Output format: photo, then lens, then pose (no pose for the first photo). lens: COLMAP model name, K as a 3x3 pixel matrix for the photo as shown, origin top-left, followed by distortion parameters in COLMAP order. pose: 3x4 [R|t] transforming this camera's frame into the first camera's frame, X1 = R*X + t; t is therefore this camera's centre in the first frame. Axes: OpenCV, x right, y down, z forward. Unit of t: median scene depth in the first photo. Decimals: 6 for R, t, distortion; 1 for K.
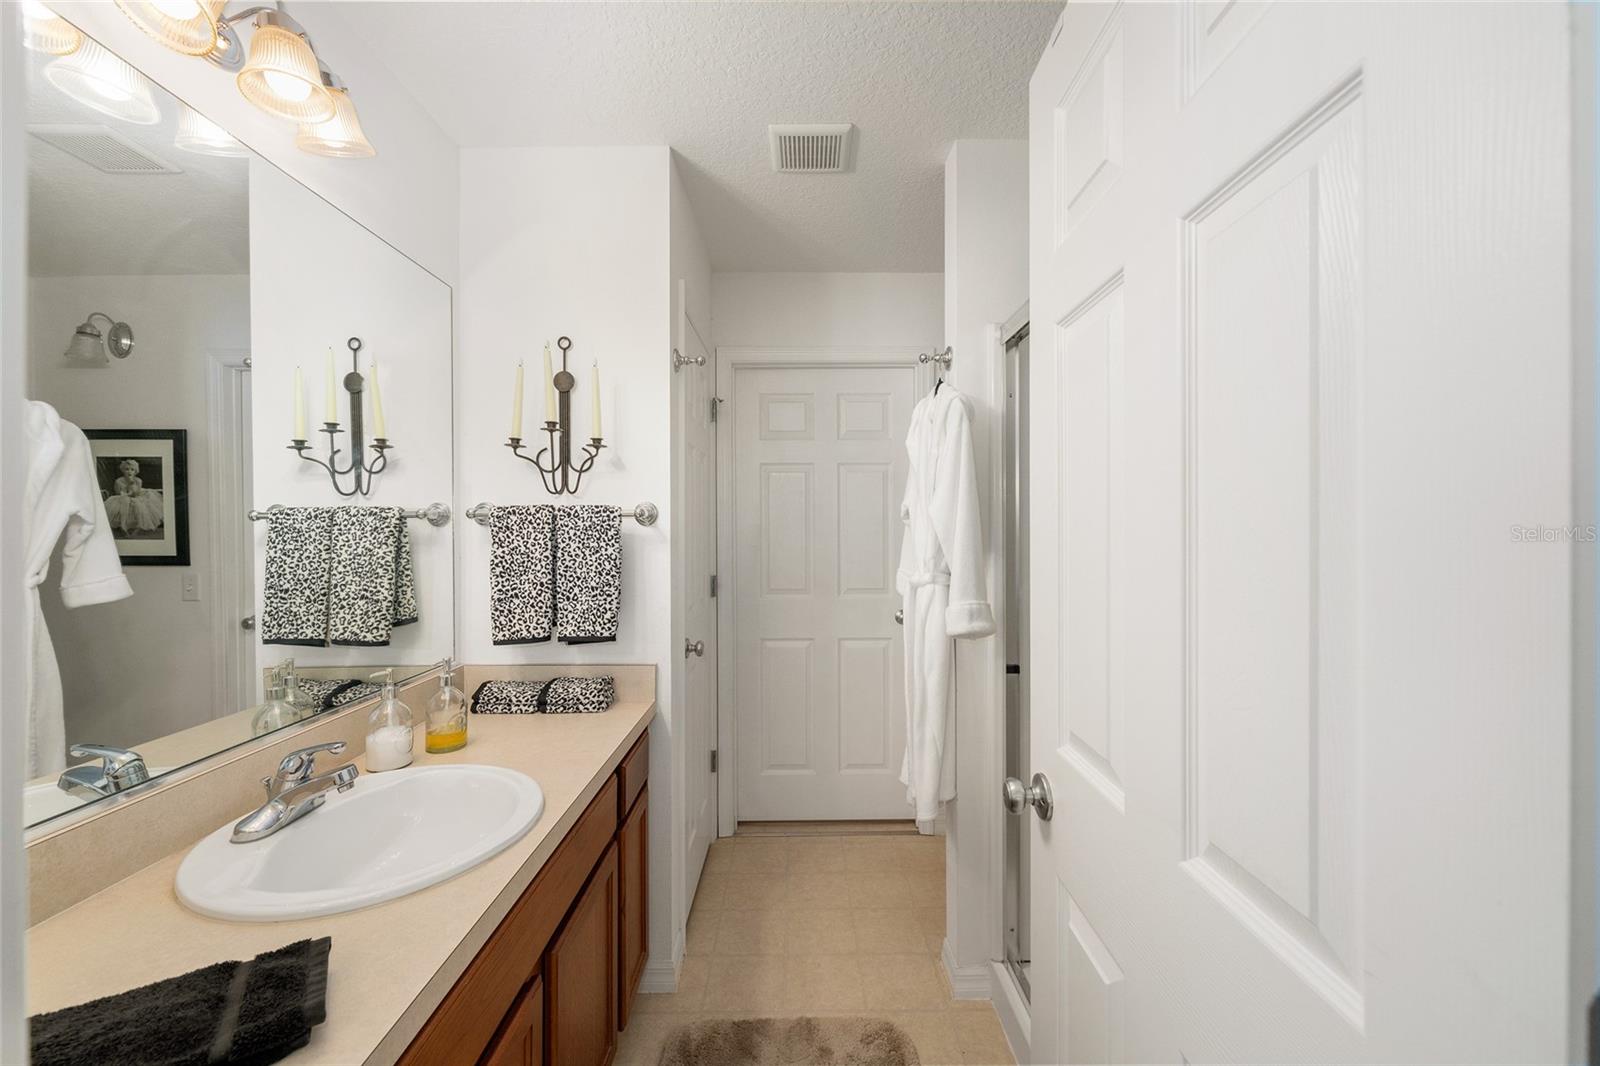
lens RADIAL K [[612.8, 0, 800.0], [0, 612.8, 533.0], [0, 0, 1]] dist [-0.000920, 0.000032]
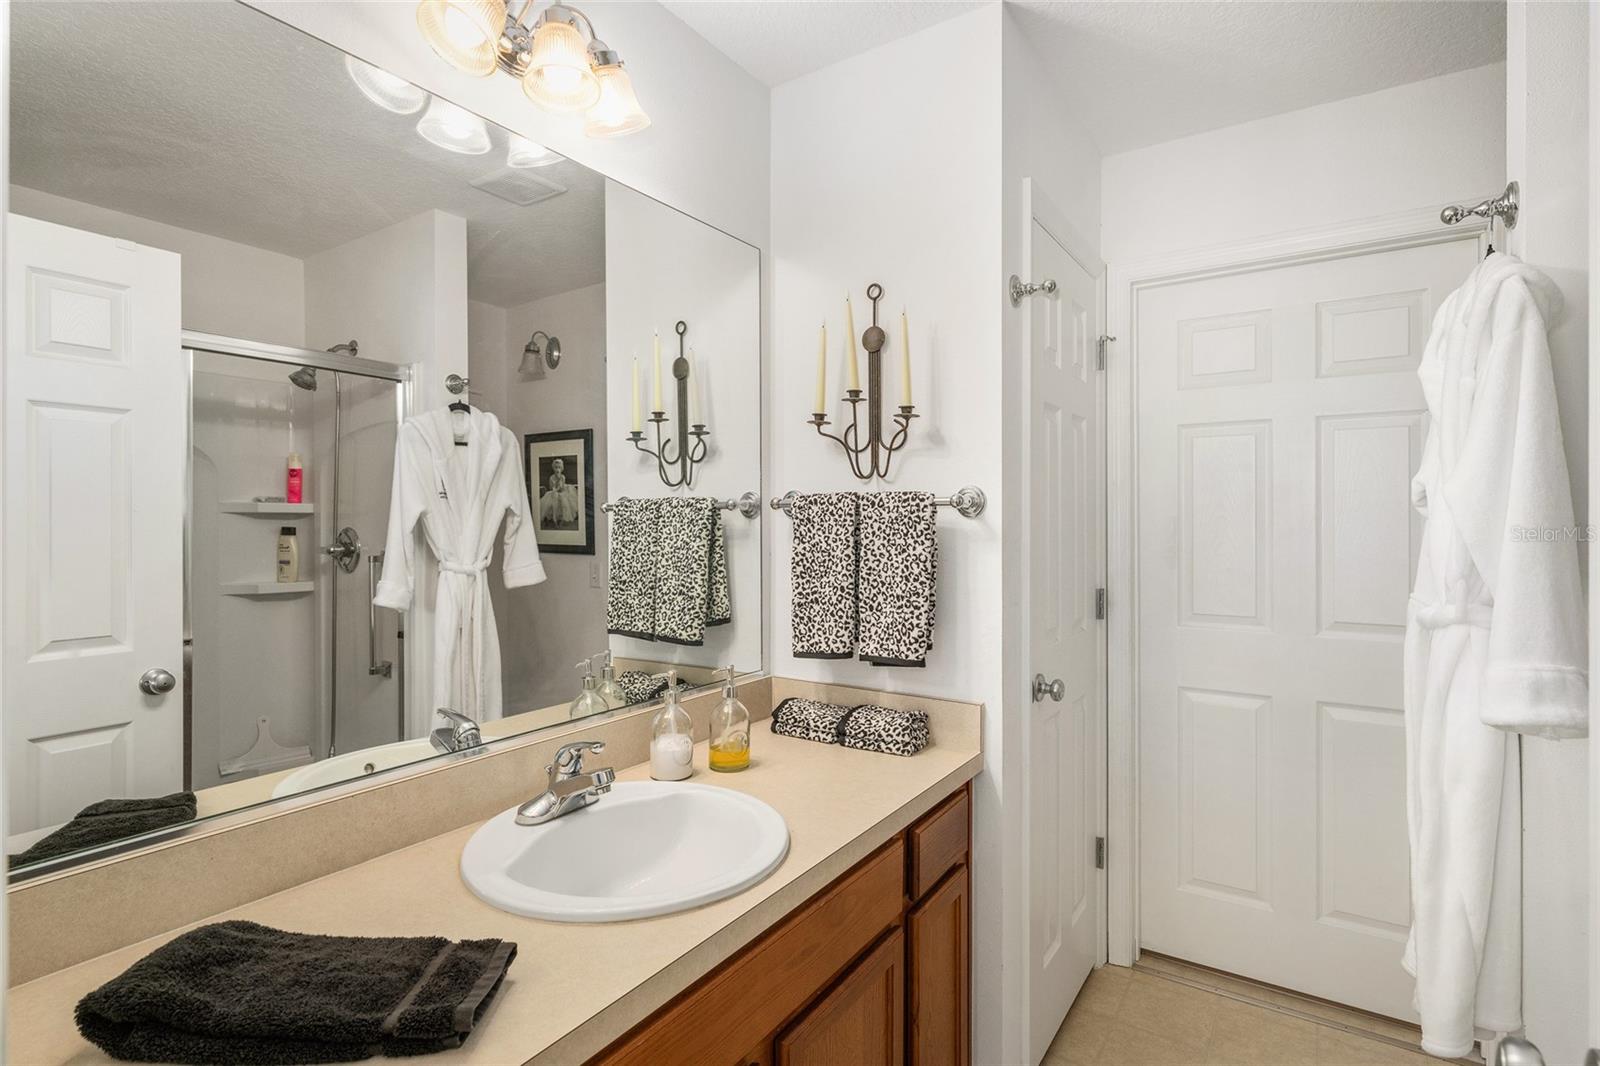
lens RADIAL K [[785.2, 0, 799.0], [0, 785.2, 525.6], [0, 0, 1]] dist [-0.000596, 0.000236]
pose [[0.828836, 0.005891, -0.559461, 0.118919], [-0.007417, 0.999972, -0.000459, -0.000285], [0.559443, 0.004530, 0.828857, 0.091203]]
